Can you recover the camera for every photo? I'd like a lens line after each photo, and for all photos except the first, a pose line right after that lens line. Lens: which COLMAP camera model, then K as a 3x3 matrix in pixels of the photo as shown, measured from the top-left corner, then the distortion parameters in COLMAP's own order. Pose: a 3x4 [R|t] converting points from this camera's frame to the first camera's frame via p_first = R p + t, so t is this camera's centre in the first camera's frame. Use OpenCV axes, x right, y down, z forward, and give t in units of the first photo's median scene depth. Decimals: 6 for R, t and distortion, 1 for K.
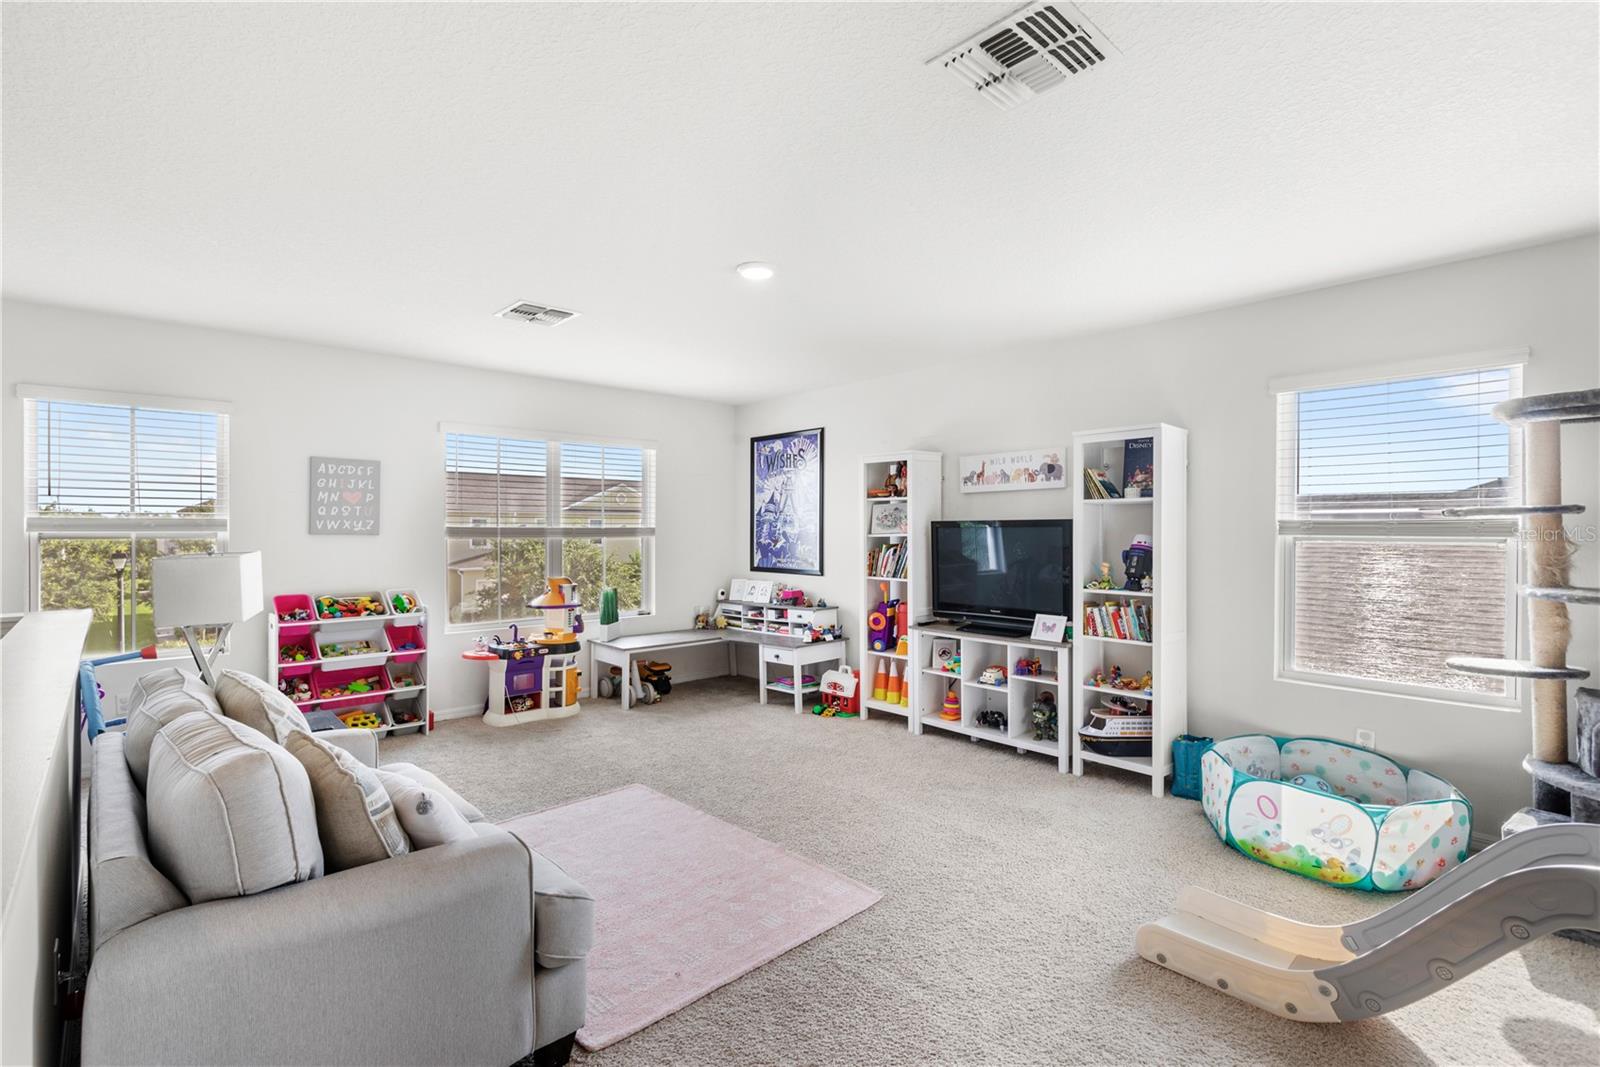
lens RADIAL K [[725.6, 0, 781.8], [0, 725.6, 541.3], [0, 0, 1]] dist [0.000847, 0.000187]
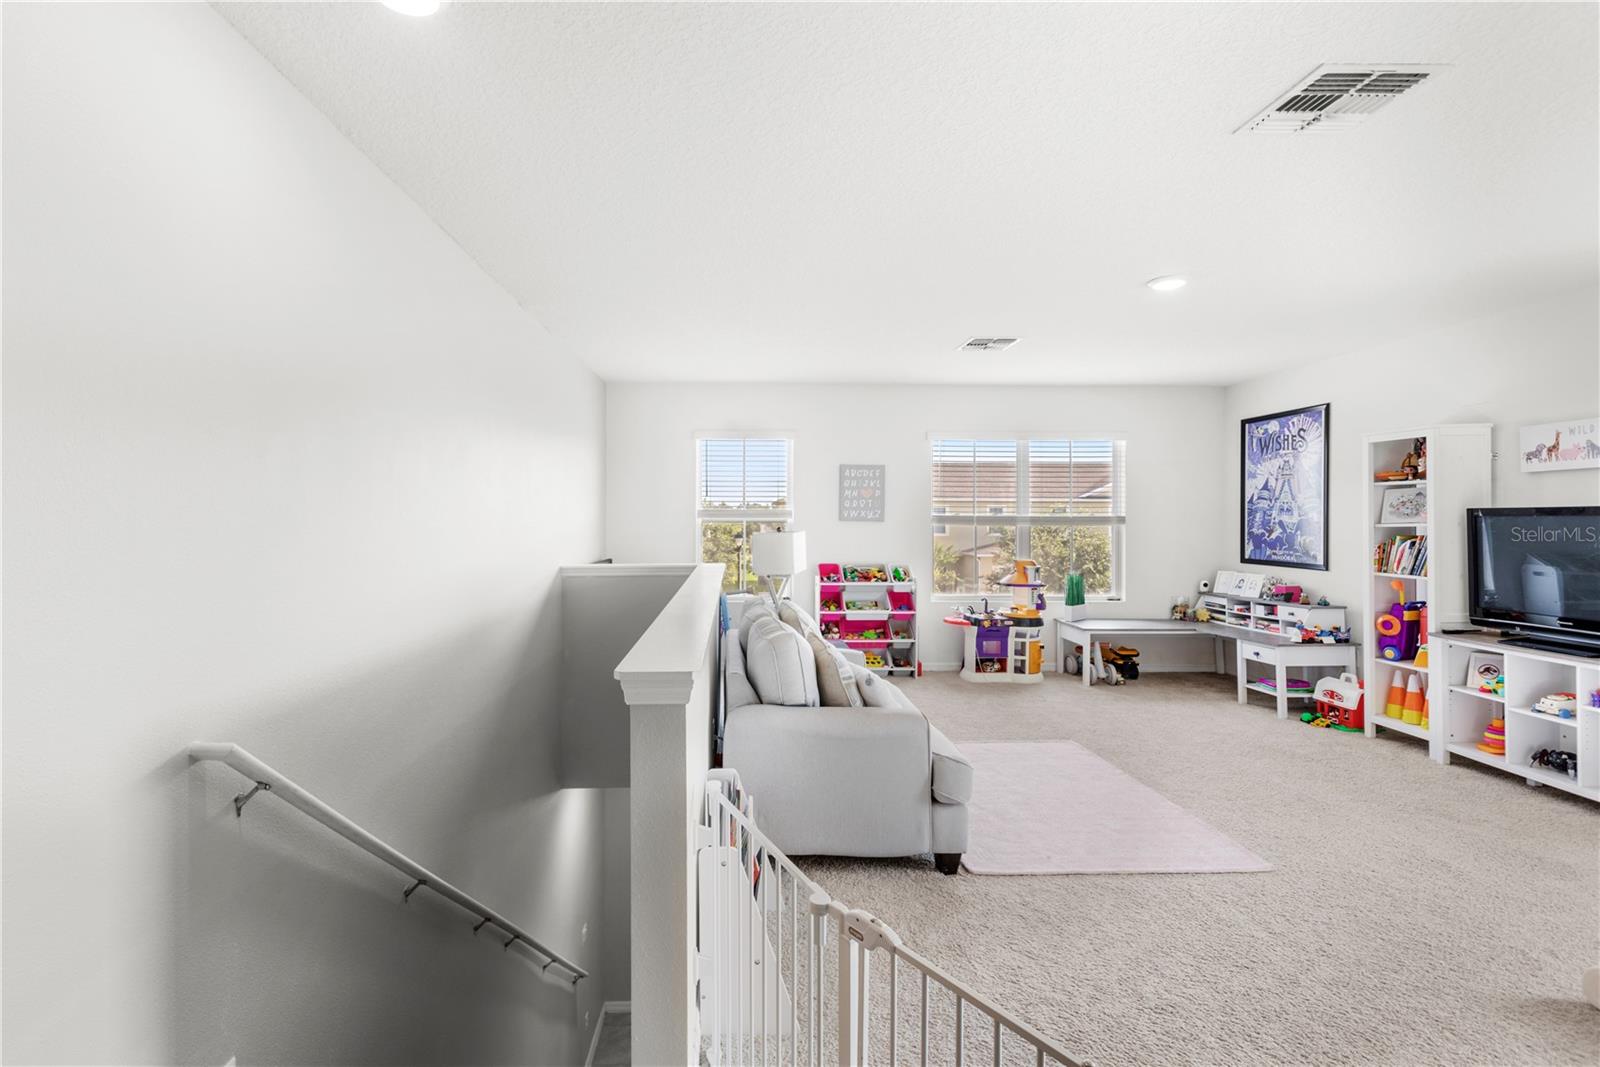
lens RADIAL K [[725.6, 0, 781.8], [0, 725.6, 541.3], [0, 0, 1]] dist [0.000847, 0.000187]
pose [[0.776500, 0.022891, -0.629701, 0.117976], [-0.012918, 0.999708, 0.020412, 0.002682], [0.629985, -0.007715, 0.776569, -0.127181]]
